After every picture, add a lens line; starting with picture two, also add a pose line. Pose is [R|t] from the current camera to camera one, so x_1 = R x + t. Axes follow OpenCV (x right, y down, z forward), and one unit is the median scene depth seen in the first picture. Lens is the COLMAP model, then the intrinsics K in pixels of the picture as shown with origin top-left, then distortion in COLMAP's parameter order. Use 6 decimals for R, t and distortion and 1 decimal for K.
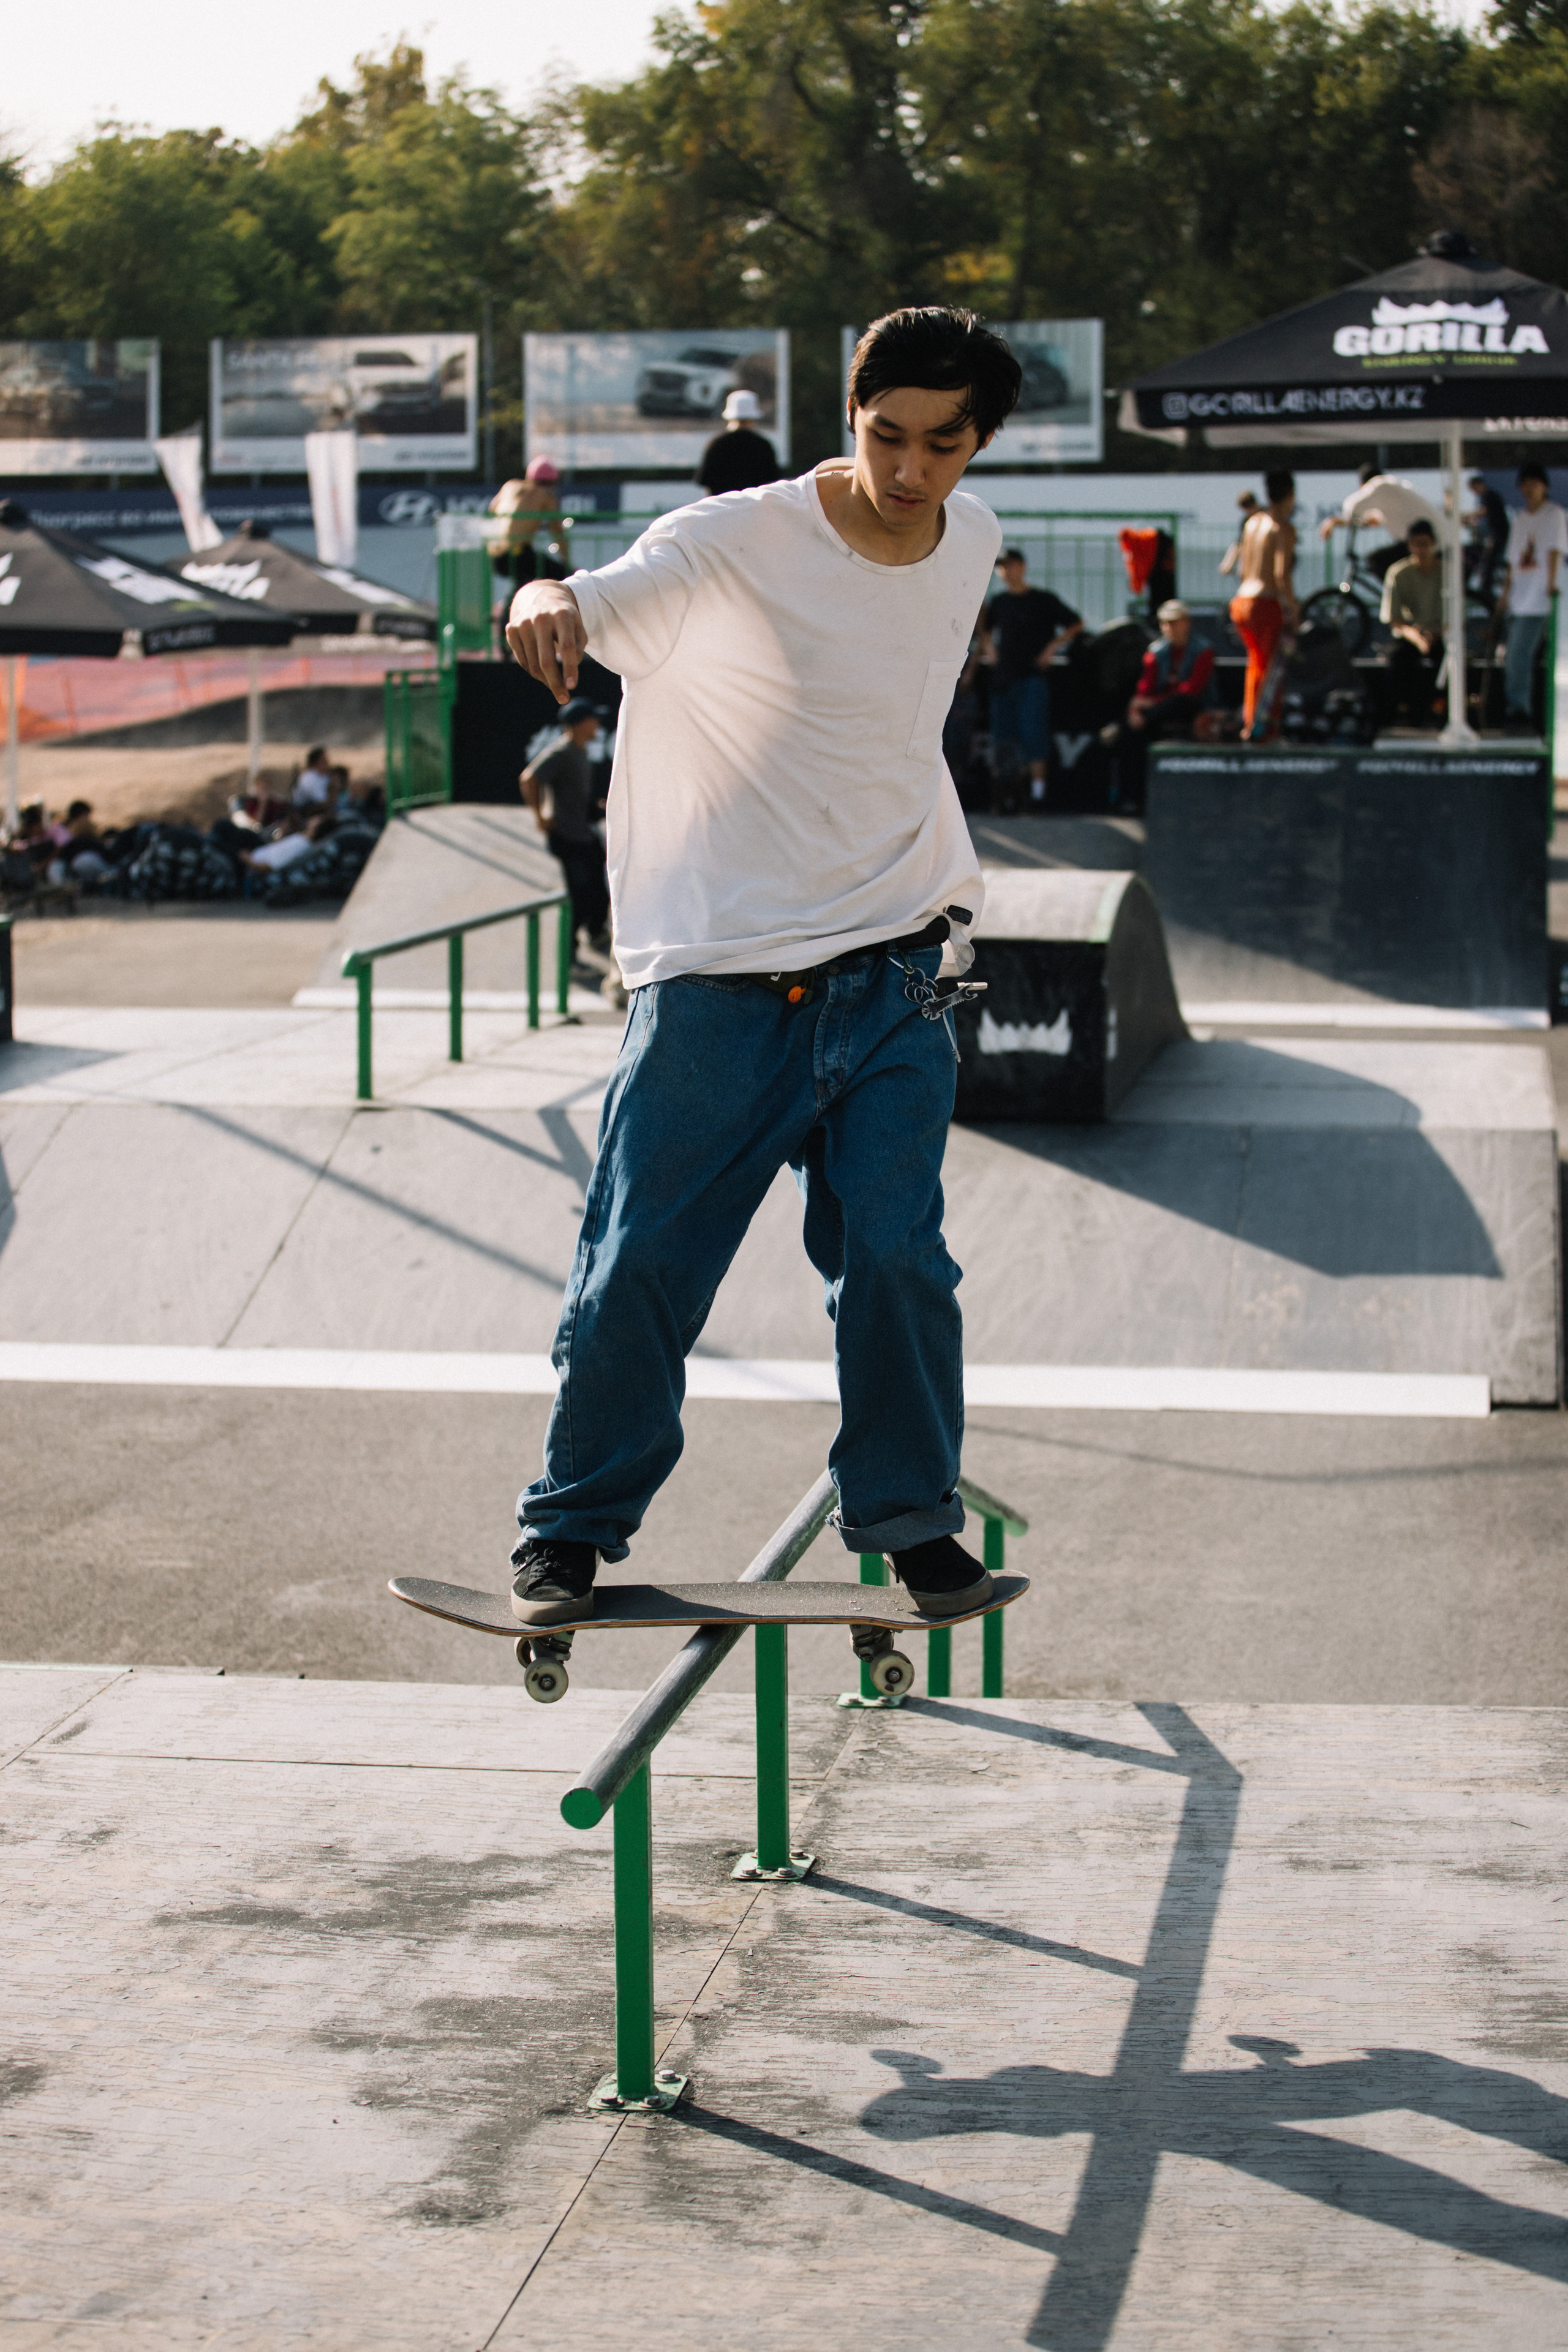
lens RADIAL K [[5302.7, 0, 782.8], [0, 5302.7, 1175.5], [0, 0, 1]] dist [-0.313381, 0.000000]
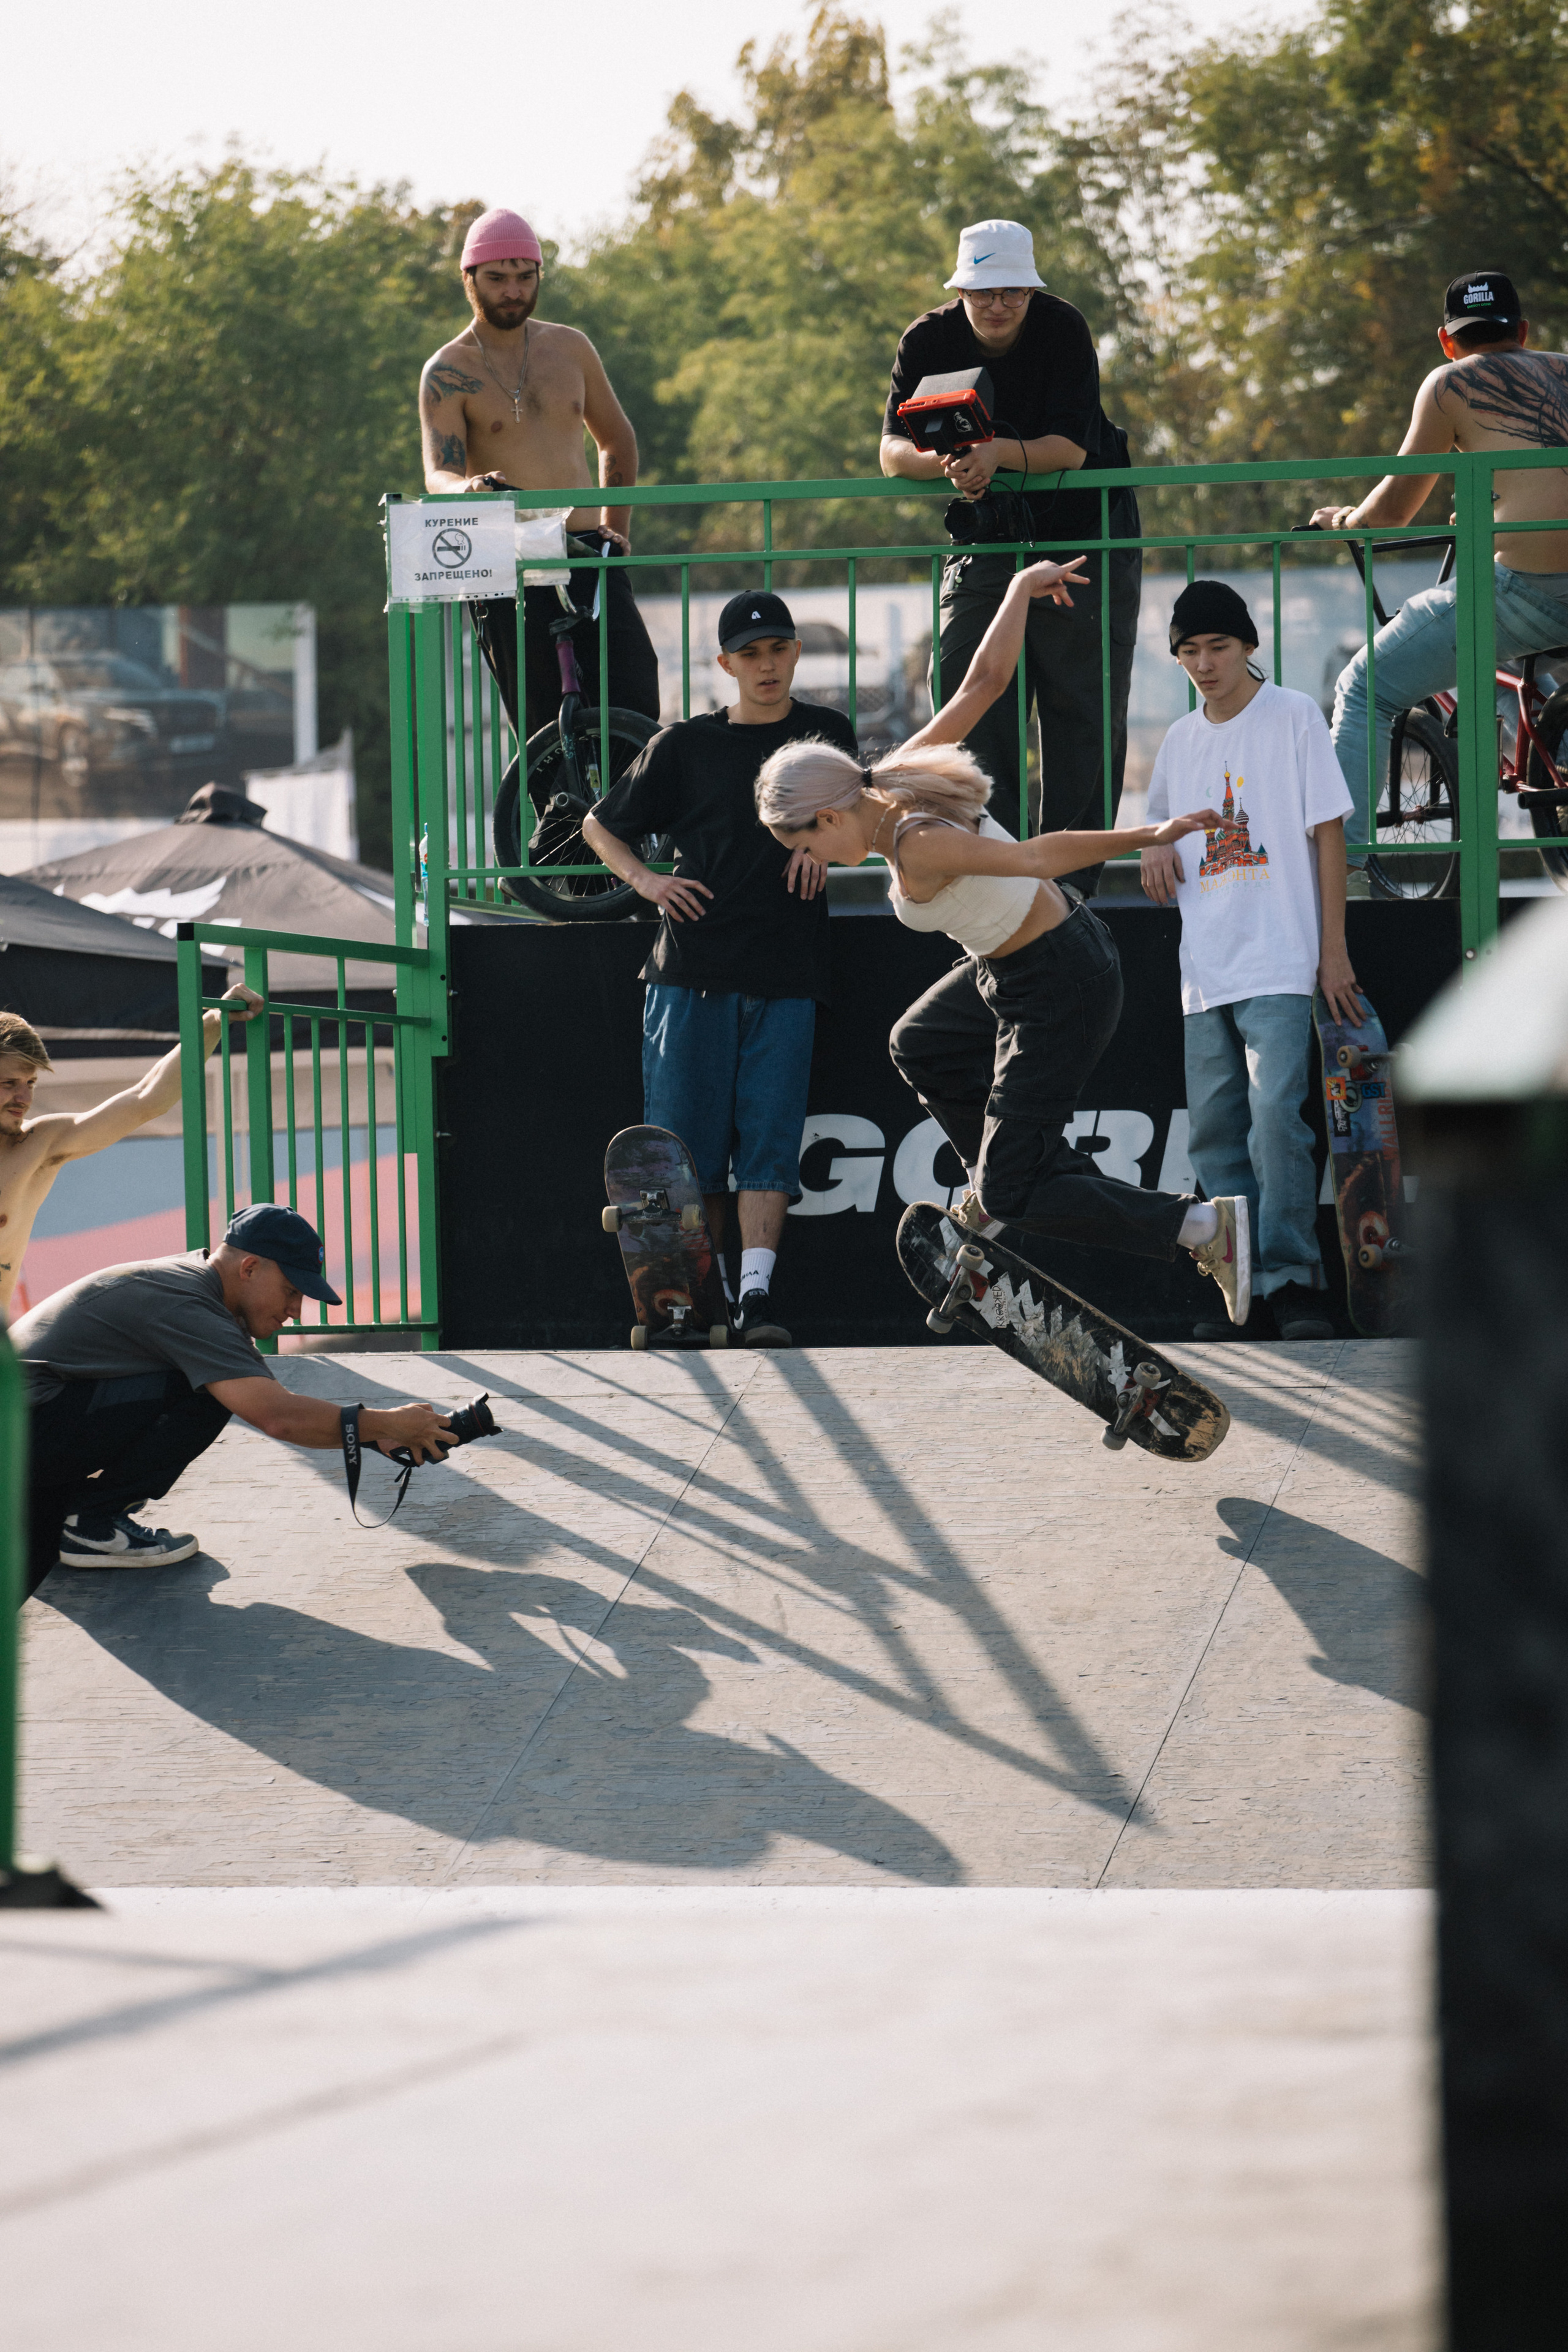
lens RADIAL K [[8590.7, 0, 784.7], [0, 8590.7, 1176.8], [0, 0, 1]] dist [0.453327, 0.000000]
pose [[0.994767, -0.022123, -0.099748, 0.000218], [0.009807, 0.992443, -0.122312, -0.011662], [0.101700, 0.120693, 0.987467, 0.232659]]
